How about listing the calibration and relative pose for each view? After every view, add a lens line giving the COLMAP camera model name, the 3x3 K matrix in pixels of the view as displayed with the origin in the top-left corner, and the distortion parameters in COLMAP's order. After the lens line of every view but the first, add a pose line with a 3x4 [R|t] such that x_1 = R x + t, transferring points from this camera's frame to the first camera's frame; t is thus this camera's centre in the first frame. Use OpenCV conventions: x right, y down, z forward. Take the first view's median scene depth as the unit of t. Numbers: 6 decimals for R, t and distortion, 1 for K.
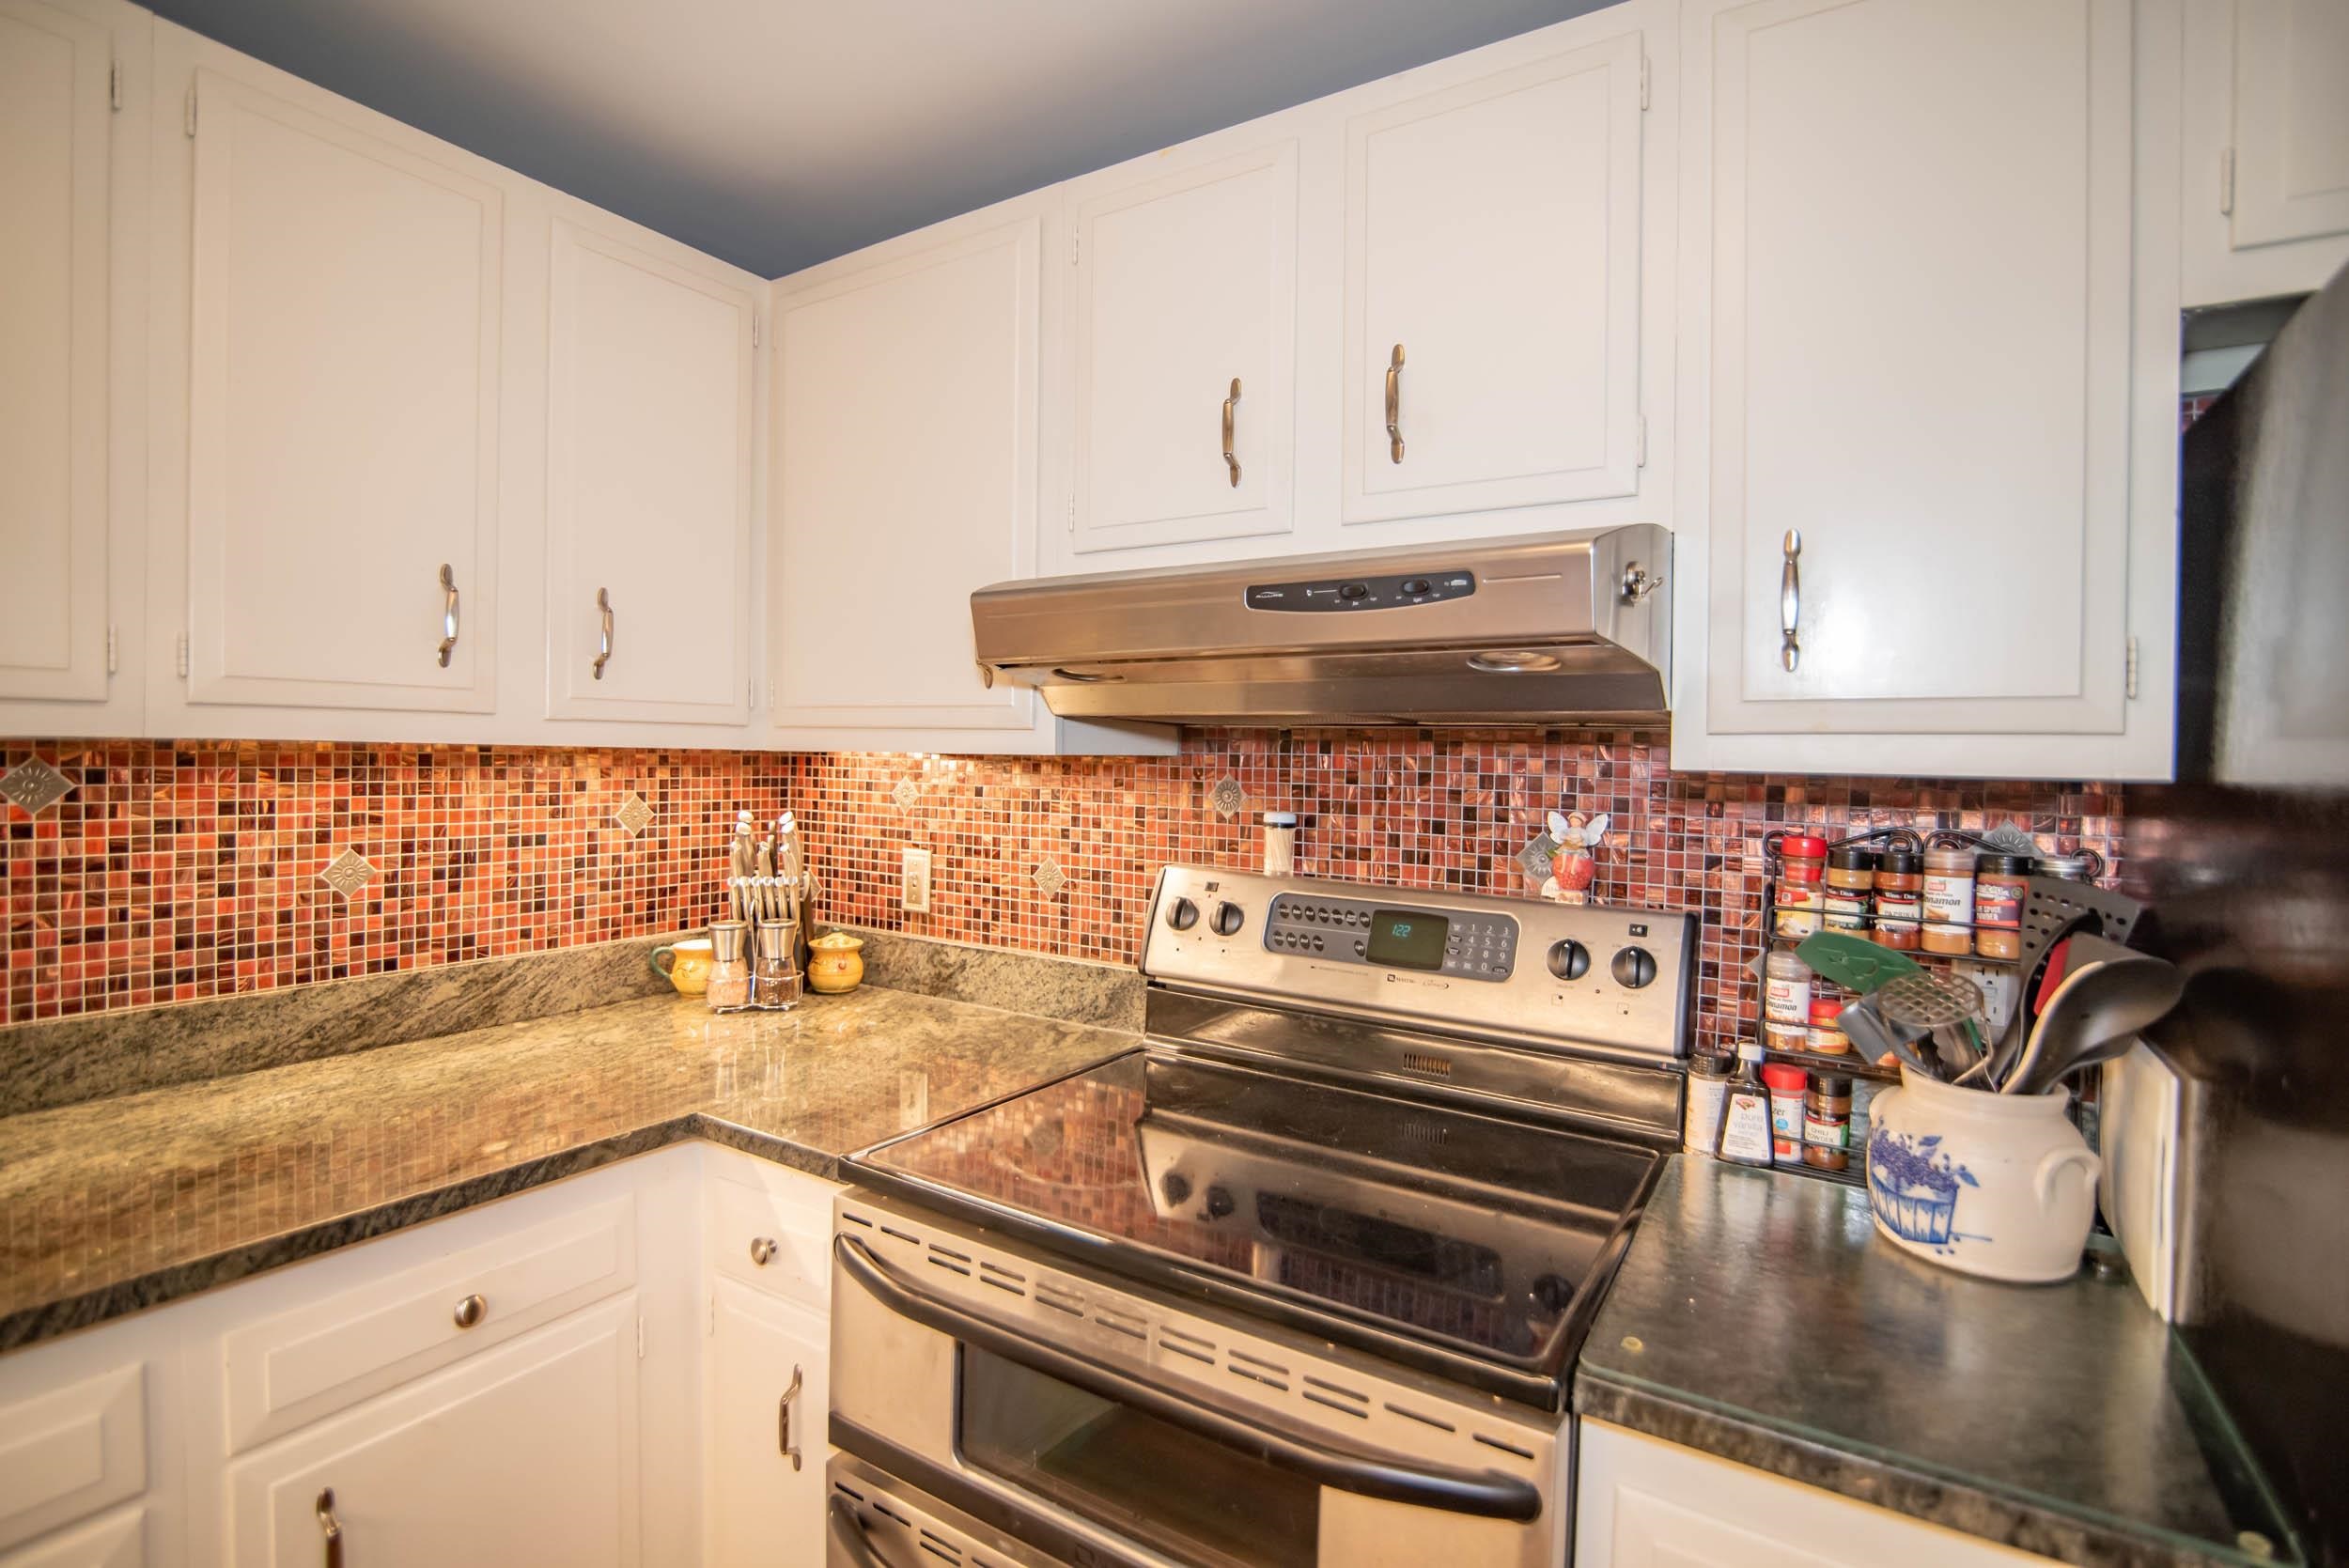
lens RADIAL K [[1092.1, 0, 1179.9], [0, 1092.1, 769.8], [0, 0, 1]] dist [-0.019013, 0.000781]
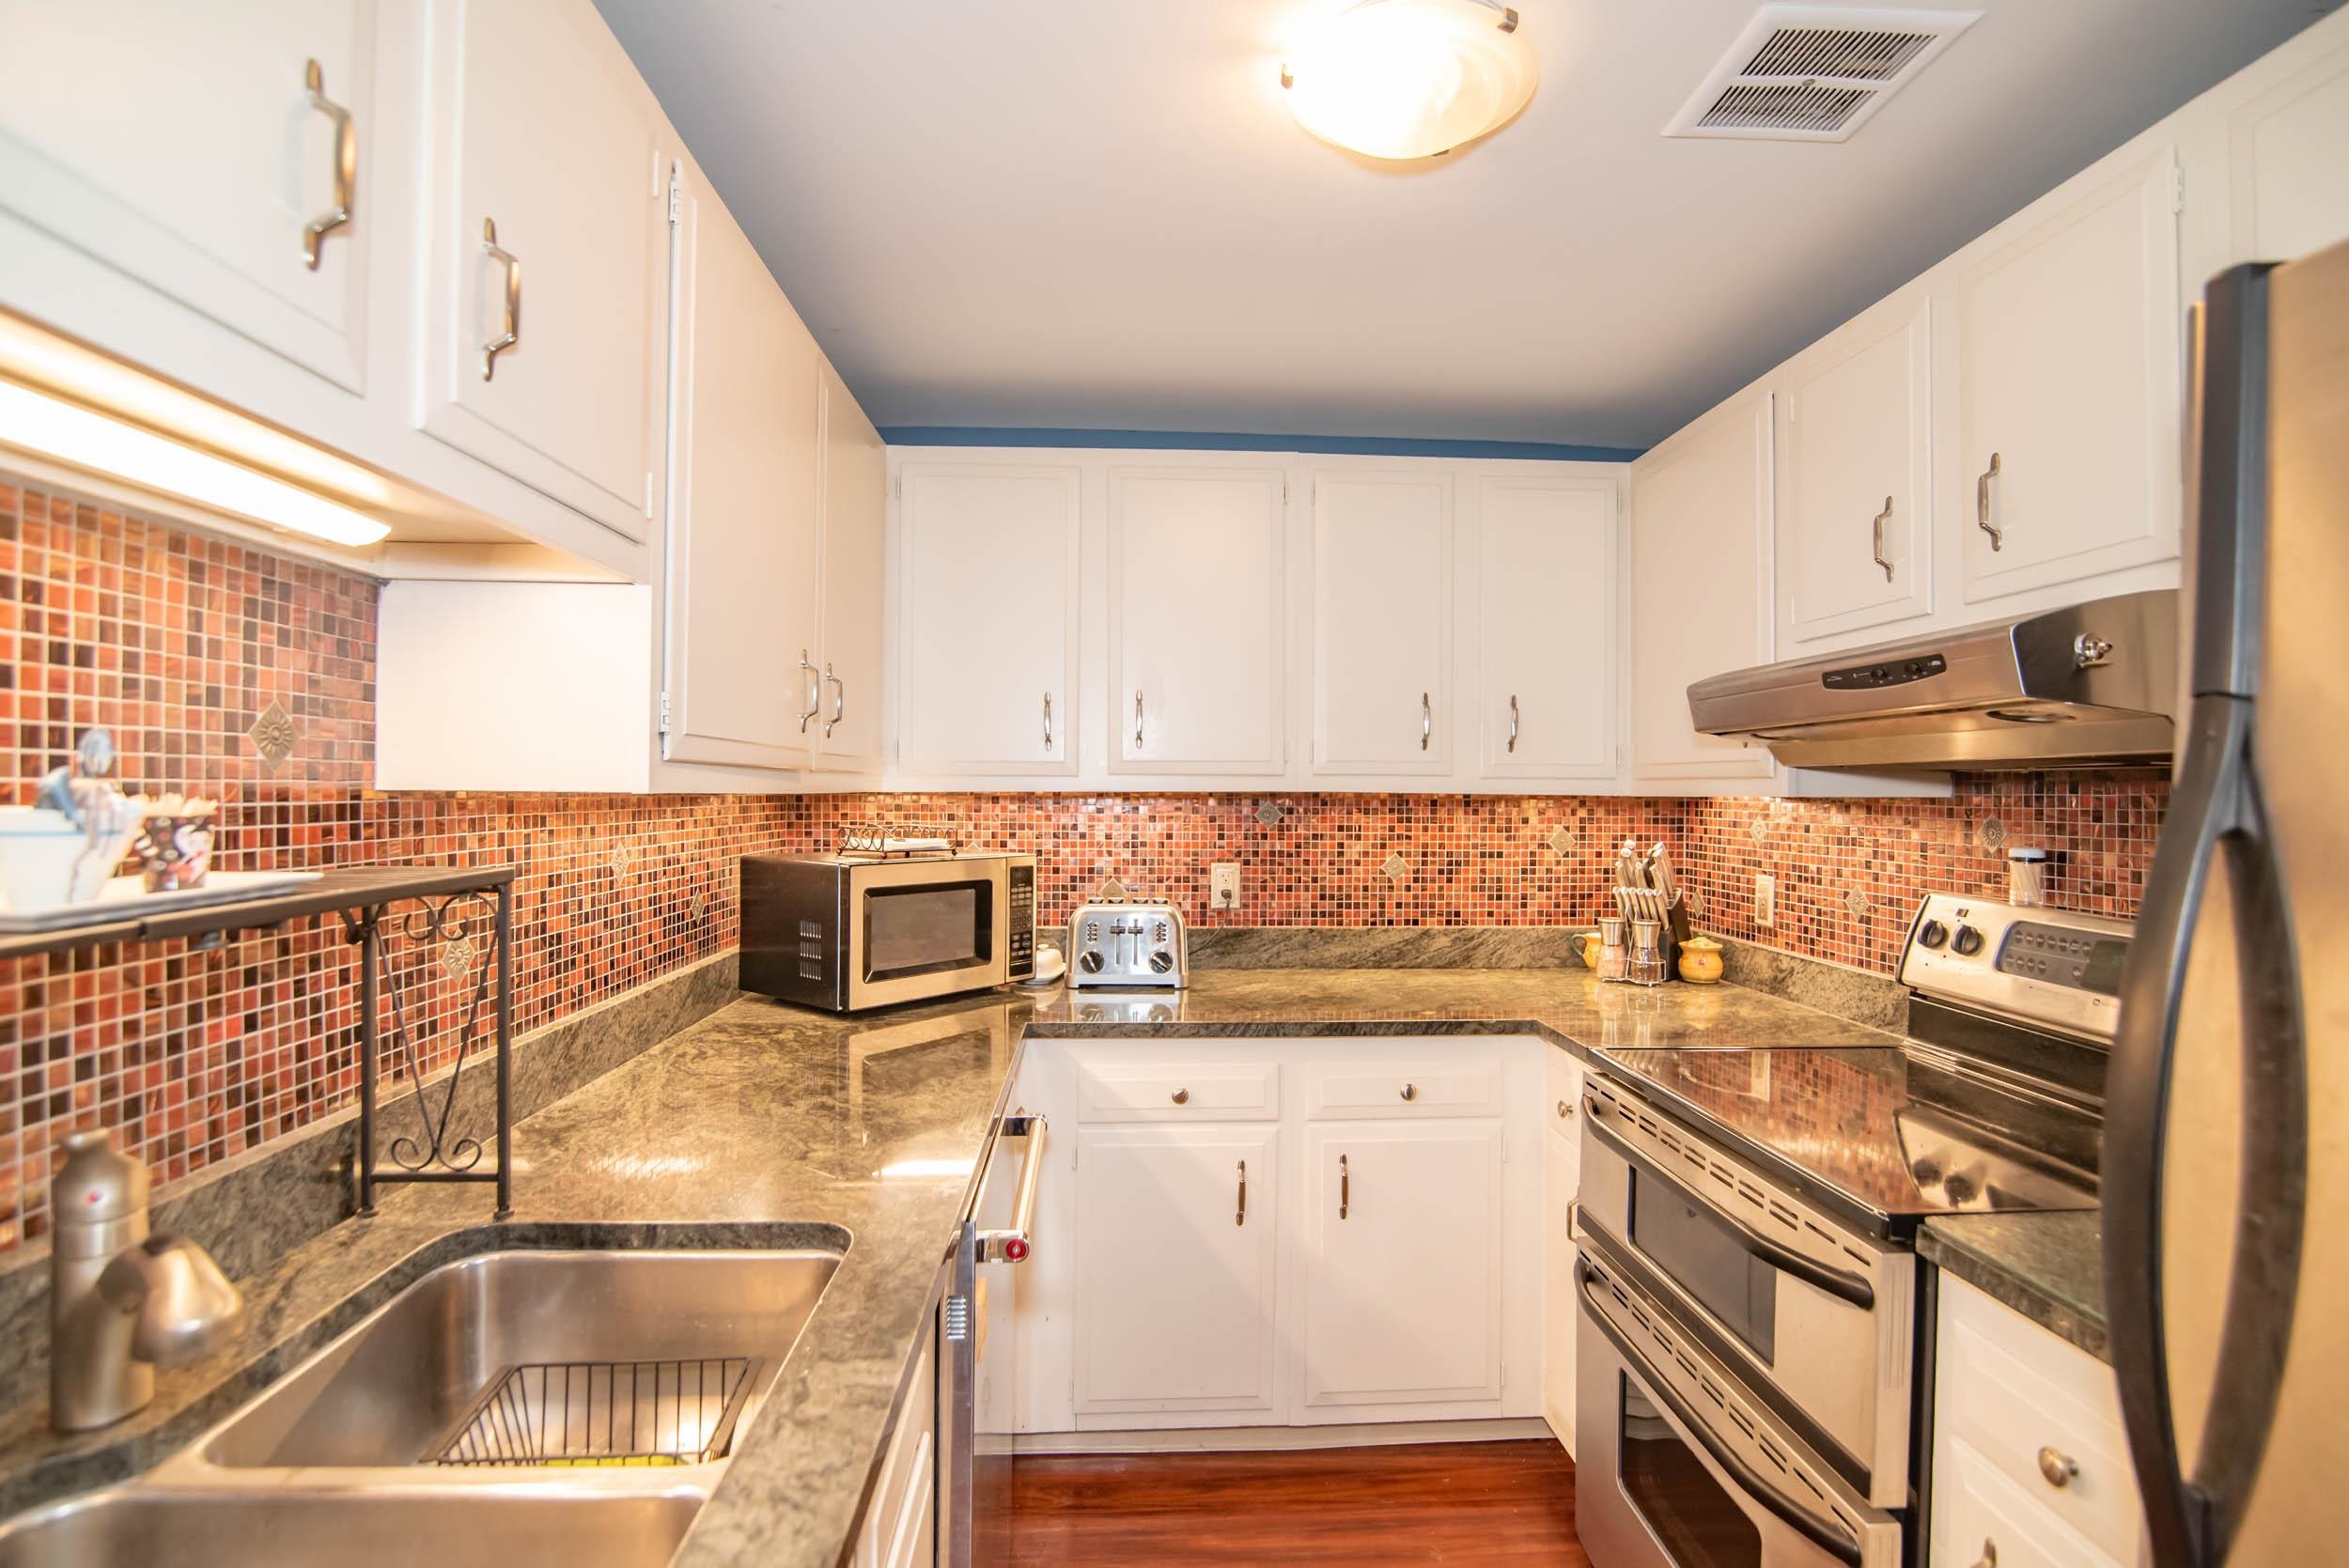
lens RADIAL K [[1092.1, 0, 1136.1], [0, 1092.1, 793.3], [0, 0, 1]] dist [-0.019013, 0.000781]
pose [[0.538964, -0.010806, -0.842260, 0.500451], [-0.009897, 0.999767, -0.019160, 0.013197], [0.842271, 0.018662, 0.538732, -0.317125]]
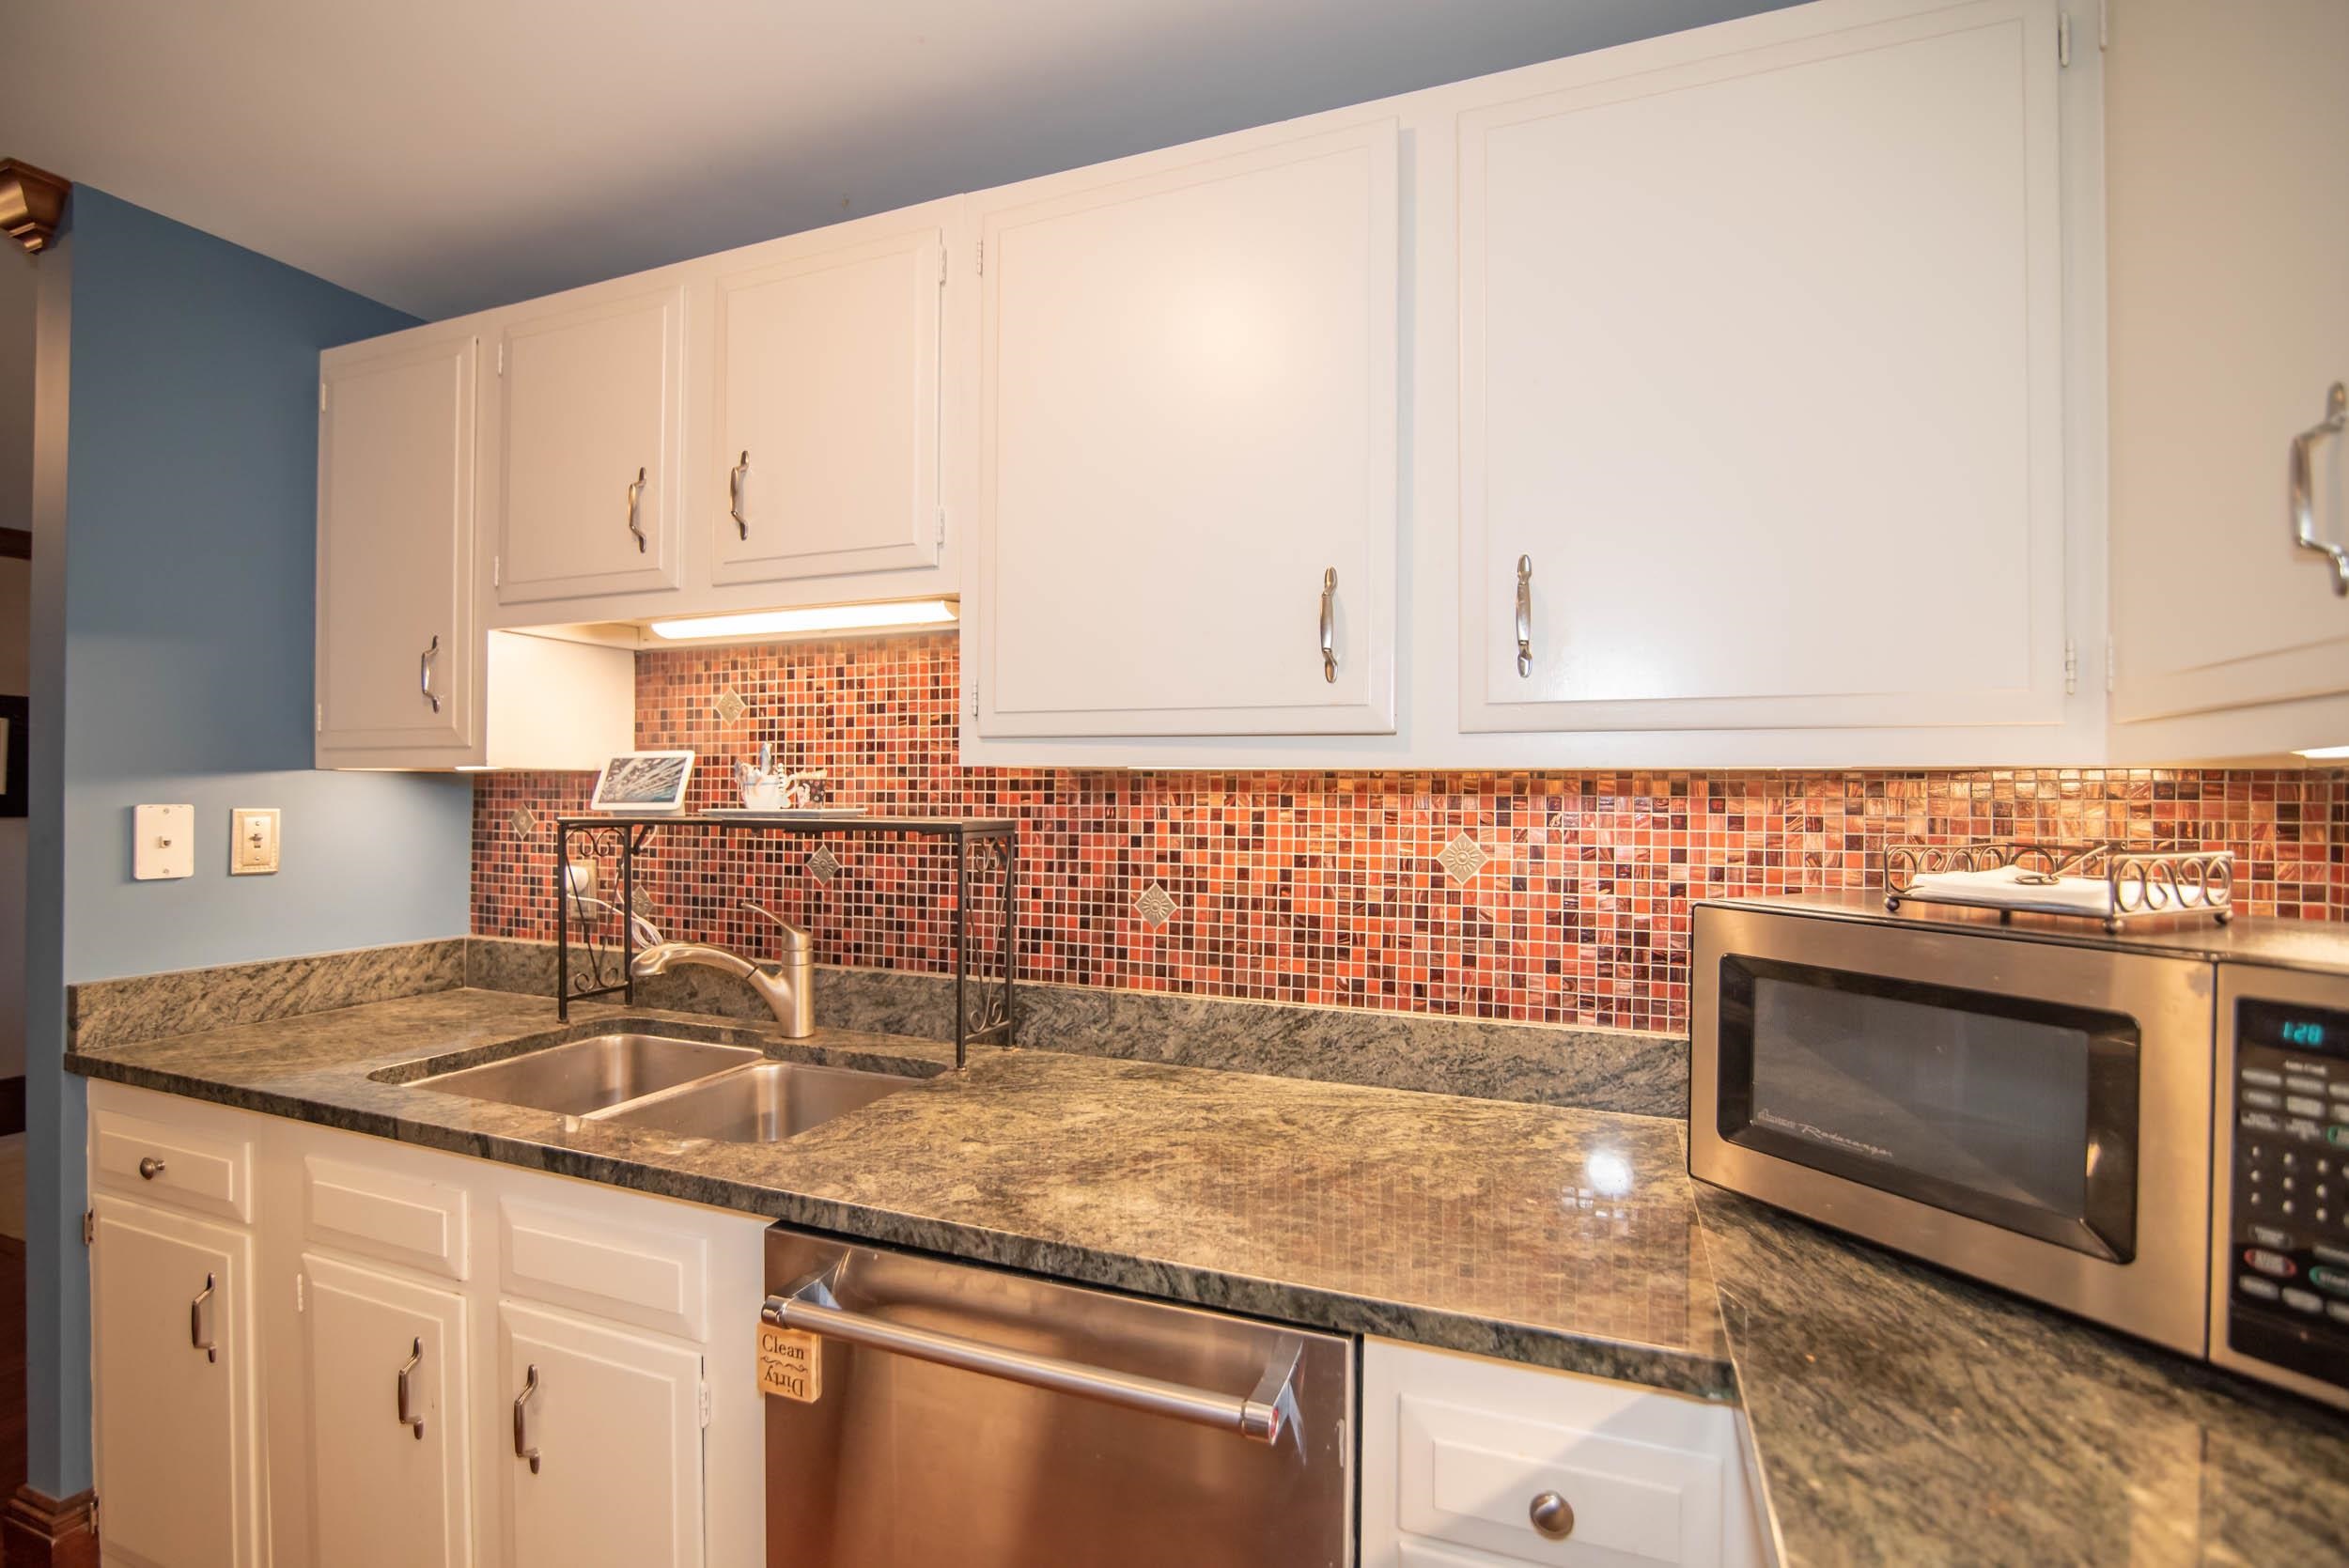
lens RADIAL K [[1092.1, 0, 1175.1], [0, 1092.1, 759.6], [0, 0, 1]] dist [-0.019013, 0.000781]
pose [[-0.983848, -0.023117, -0.177507, -0.375362], [-0.022905, 0.999732, -0.003245, -0.009123], [0.177534, 0.000873, -0.984114, 0.795473]]
